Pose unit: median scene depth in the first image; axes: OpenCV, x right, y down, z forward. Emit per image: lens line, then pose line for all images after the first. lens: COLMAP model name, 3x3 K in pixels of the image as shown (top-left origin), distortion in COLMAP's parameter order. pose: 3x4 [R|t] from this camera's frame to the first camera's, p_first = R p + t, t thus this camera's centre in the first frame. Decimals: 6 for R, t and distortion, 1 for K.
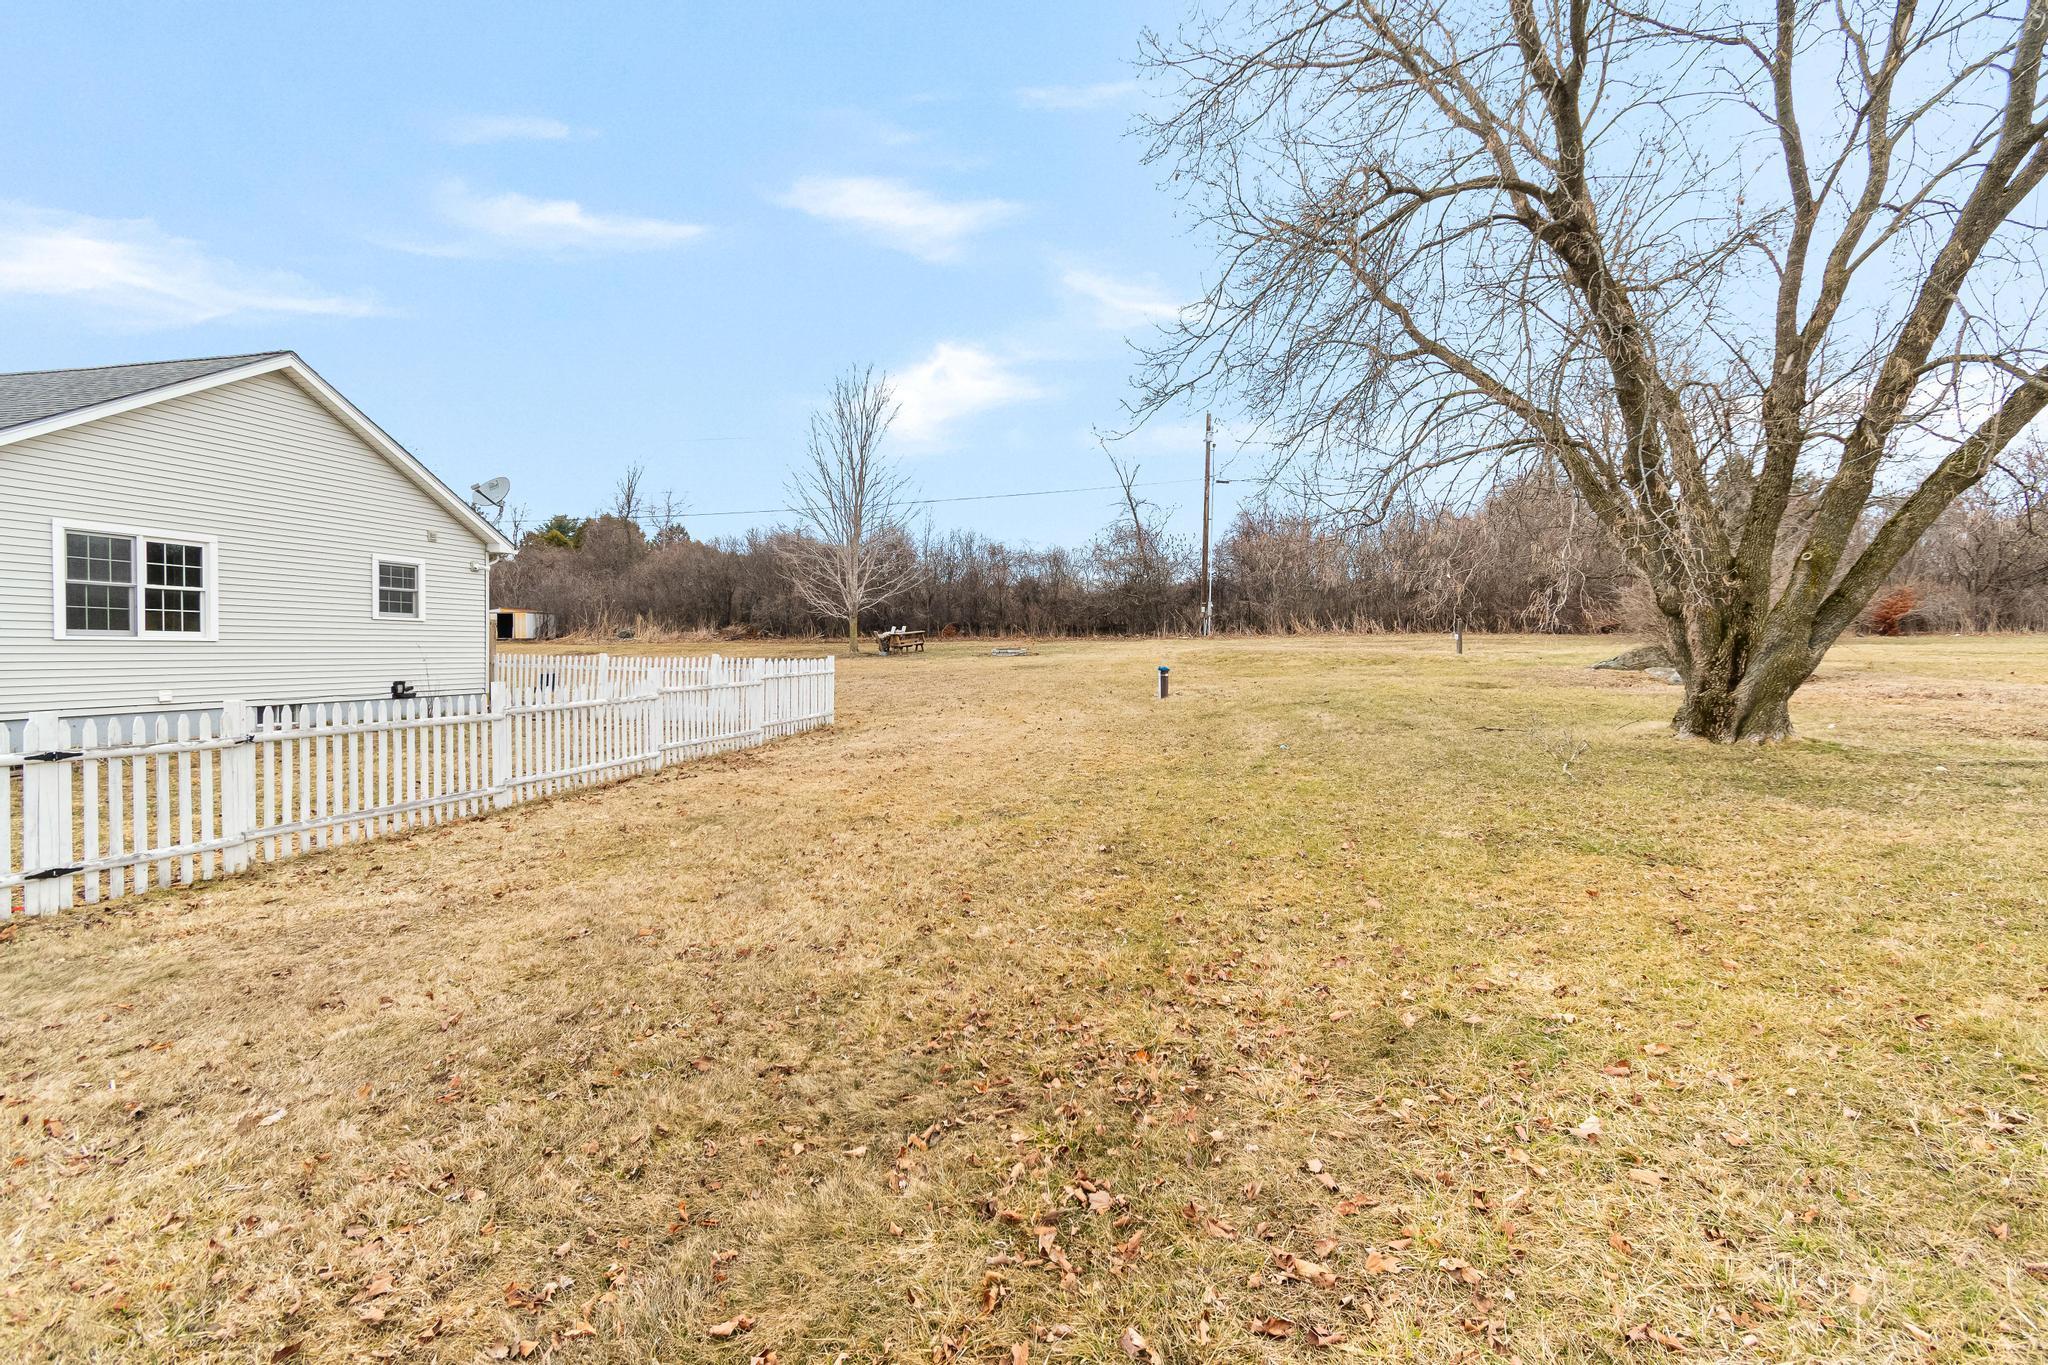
lens RADIAL K [[877.6, 0, 1024.0], [0, 877.6, 682.5], [0, 0, 1]] dist [0.000179, -0.000012]
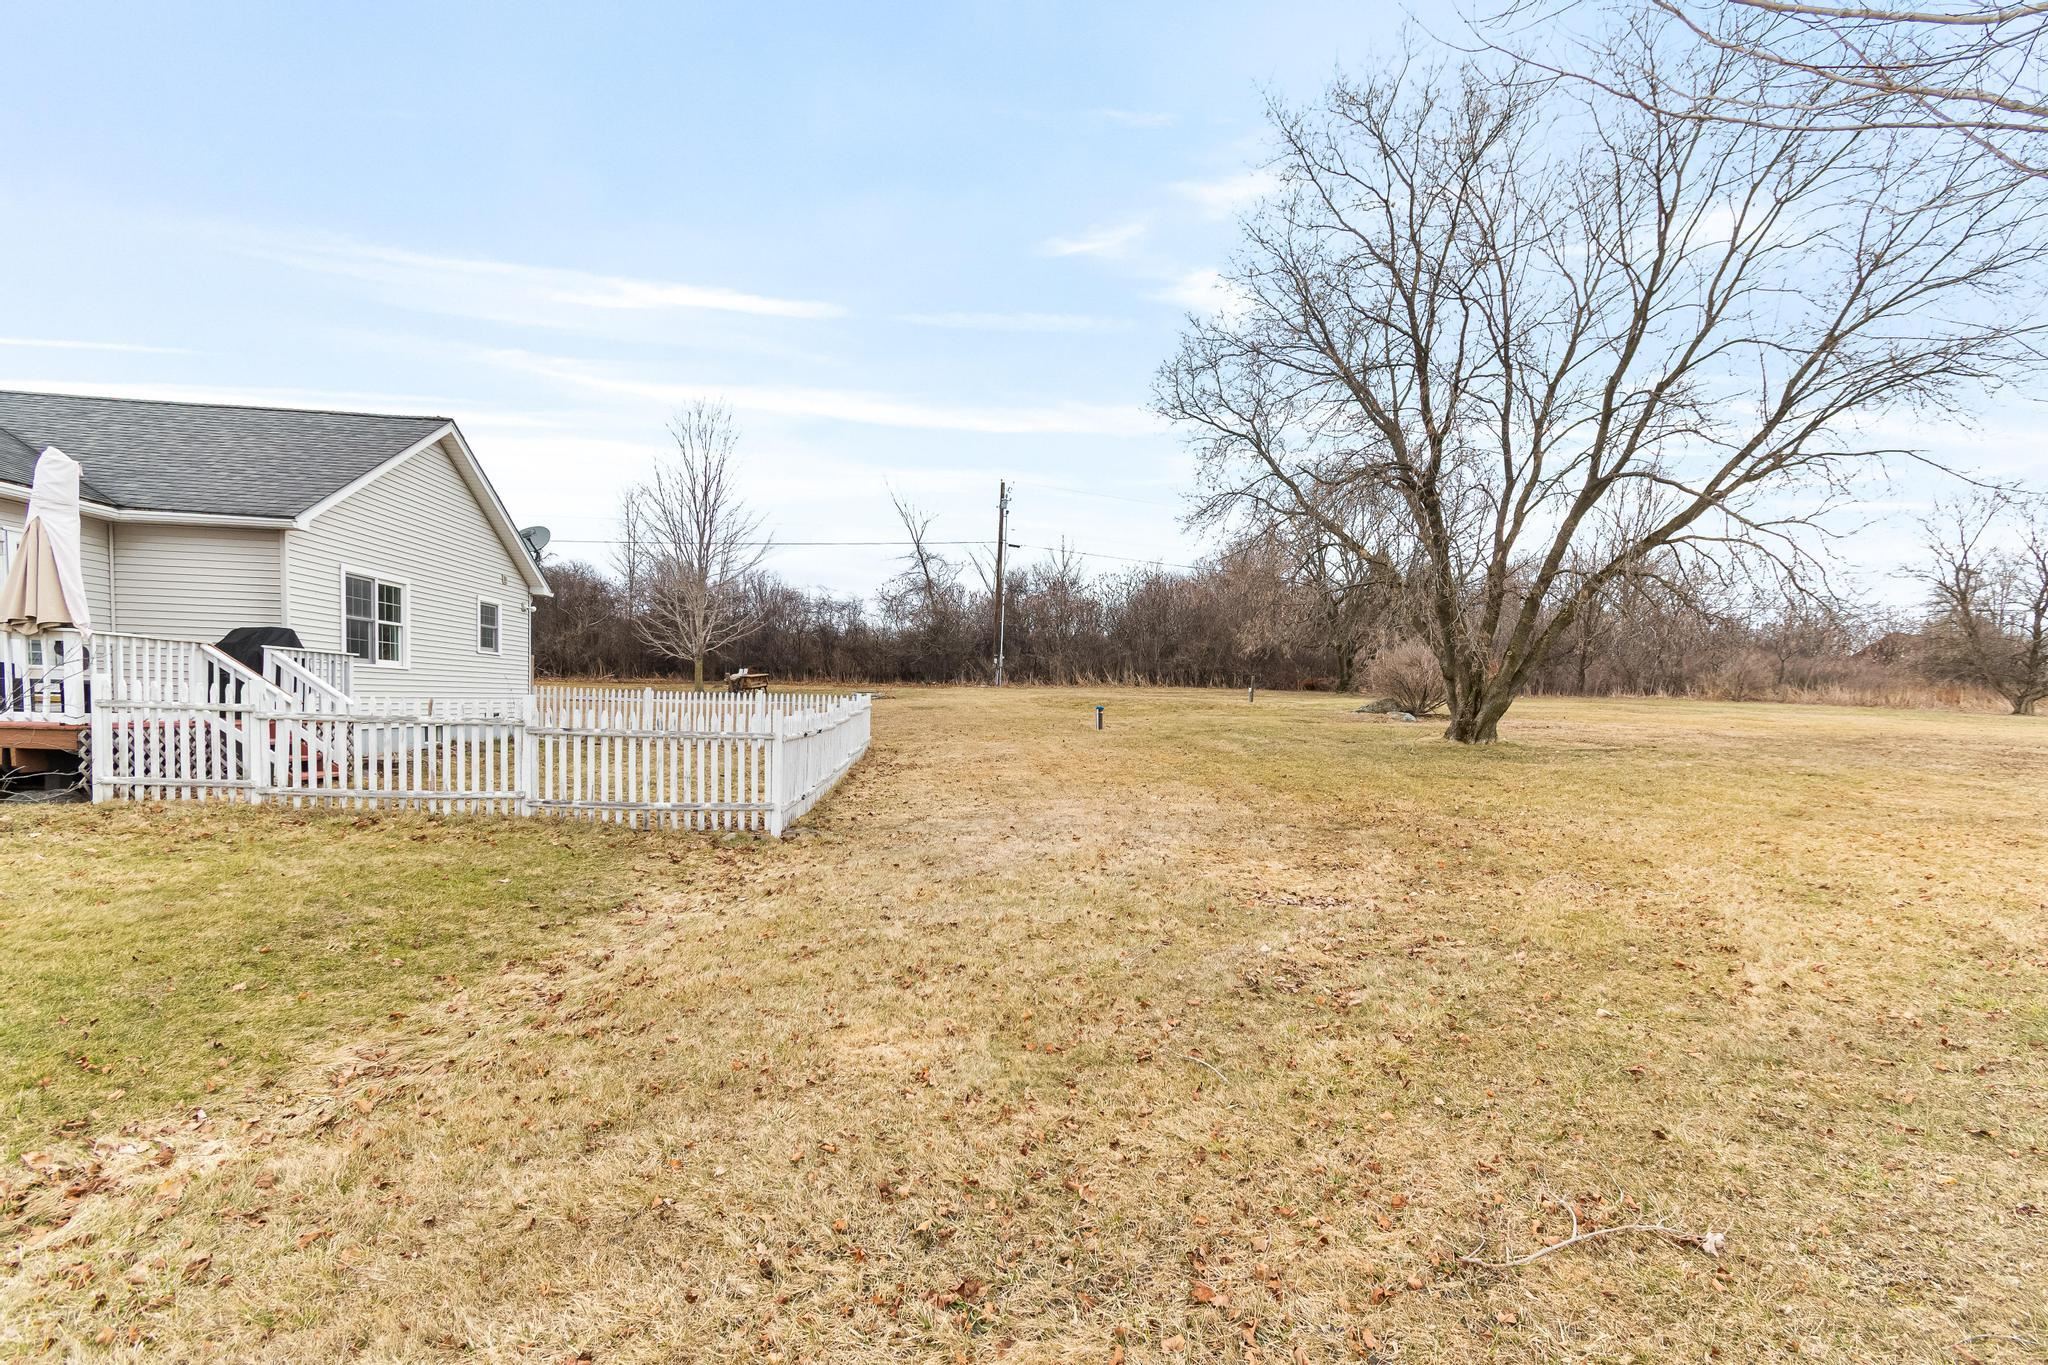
lens RADIAL K [[890.8, 0, 1027.4], [0, 890.8, 763.5], [0, 0, 1]] dist [0.000112, -0.000620]
pose [[0.949847, -0.004222, 0.312687, -0.514776], [-0.007020, 0.999369, 0.034816, 0.031495], [-0.312637, -0.035265, 0.949218, -0.398451]]
